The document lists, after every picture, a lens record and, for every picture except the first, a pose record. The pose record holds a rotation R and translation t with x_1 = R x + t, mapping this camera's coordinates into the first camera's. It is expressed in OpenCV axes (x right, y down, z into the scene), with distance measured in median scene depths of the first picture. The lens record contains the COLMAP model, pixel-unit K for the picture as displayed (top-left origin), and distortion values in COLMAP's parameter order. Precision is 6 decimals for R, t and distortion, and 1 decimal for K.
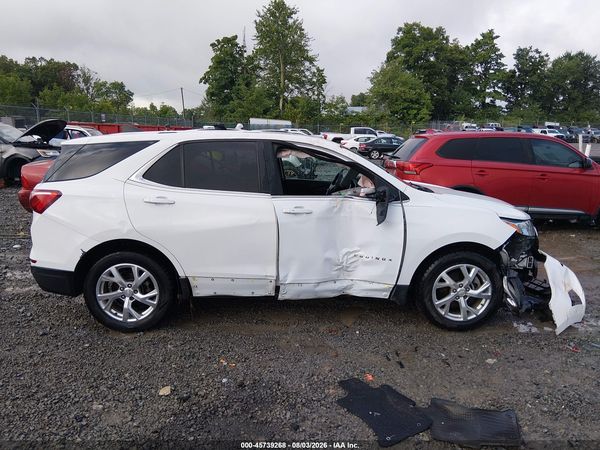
lens RADIAL K [[454.0, 0, 300.0], [0, 454.0, 229.8], [0, 0, 1]] dist [0.073526, -0.126785]
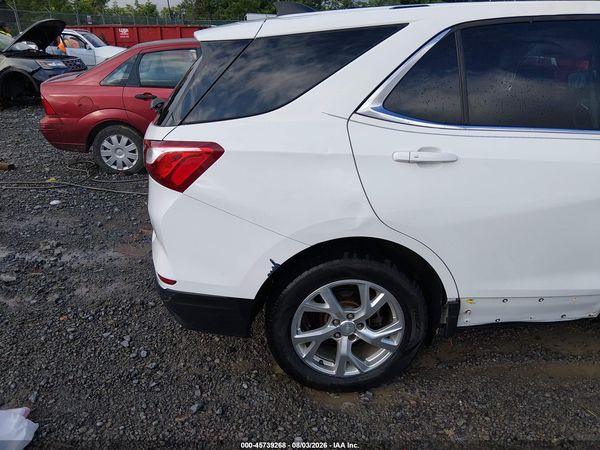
lens RADIAL K [[454.0, 0, 300.0], [0, 454.0, 229.8], [0, 0, 1]] dist [0.073526, -0.126785]
pose [[0.999240, -0.036812, 0.012851, -0.114739], [0.033576, 0.979949, 0.196400, -0.022197], [-0.019823, -0.195820, 0.980440, 0.131437]]
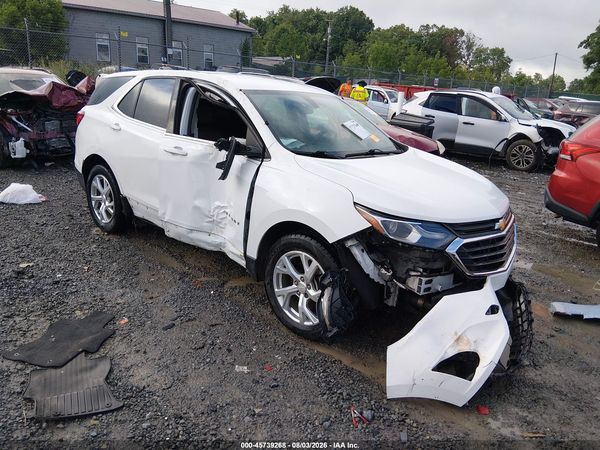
lens RADIAL K [[454.0, 0, 300.0], [0, 454.0, 229.8], [0, 0, 1]] dist [0.073526, -0.126785]
pose [[0.713307, 0.244085, -0.656975, 0.225401], [-0.201454, 0.969242, 0.141374, -0.018126], [0.671275, 0.031507, 0.740539, 0.115619]]
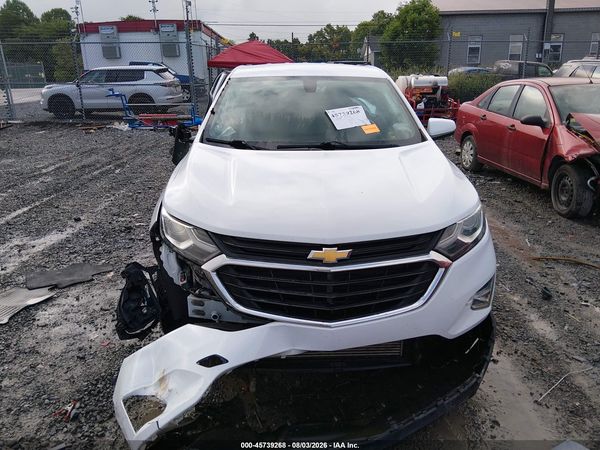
lens RADIAL K [[454.0, 0, 300.0], [0, 454.0, 229.8], [0, 0, 1]] dist [0.073526, -0.126785]
pose [[-0.010539, 0.304487, -0.952458, 0.276230], [-0.195639, 0.933475, 0.300583, -0.053068], [0.980619, 0.189506, 0.049732, 0.302849]]
